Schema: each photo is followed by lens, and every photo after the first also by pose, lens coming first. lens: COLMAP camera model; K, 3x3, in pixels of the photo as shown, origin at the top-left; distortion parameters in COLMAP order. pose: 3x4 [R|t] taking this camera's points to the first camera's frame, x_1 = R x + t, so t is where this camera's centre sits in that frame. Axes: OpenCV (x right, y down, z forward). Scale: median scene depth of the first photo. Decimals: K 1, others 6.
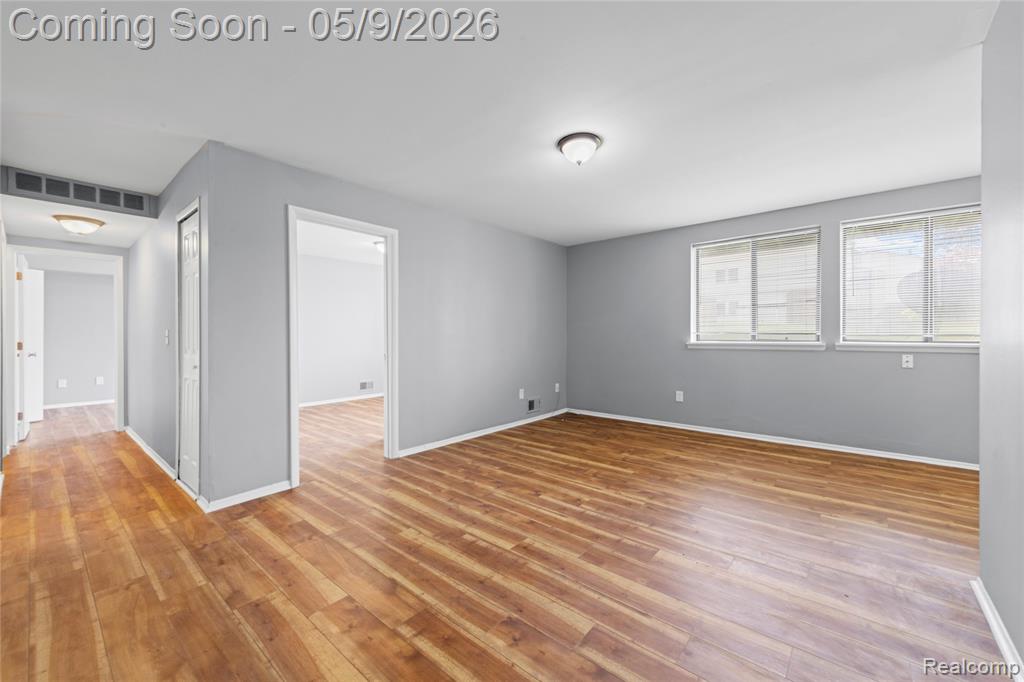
lens RADIAL K [[408.7, 0, 512.1], [0, 408.7, 334.2], [0, 0, 1]] dist [0.000463, -0.000156]
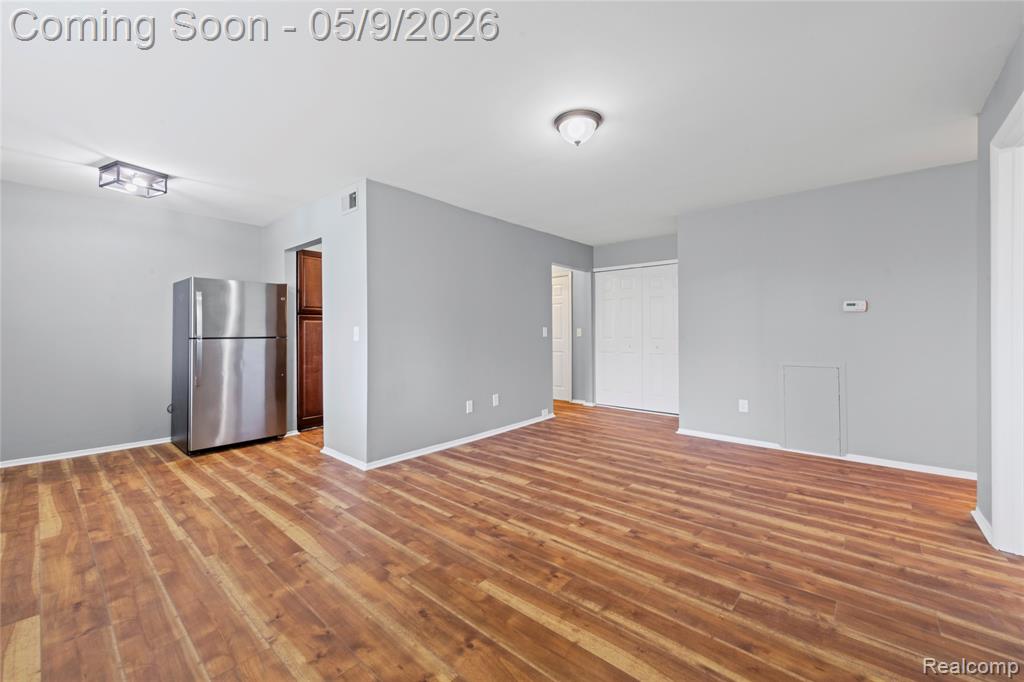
lens RADIAL K [[408.7, 0, 512.0], [0, 408.7, 335.8], [0, 0, 1]] dist [0.000463, -0.000156]
pose [[-0.999842, 0.010968, 0.014020, 0.280265], [0.011057, 0.999919, 0.006248, 0.004381], [-0.013950, 0.006402, -0.999882, 1.773807]]
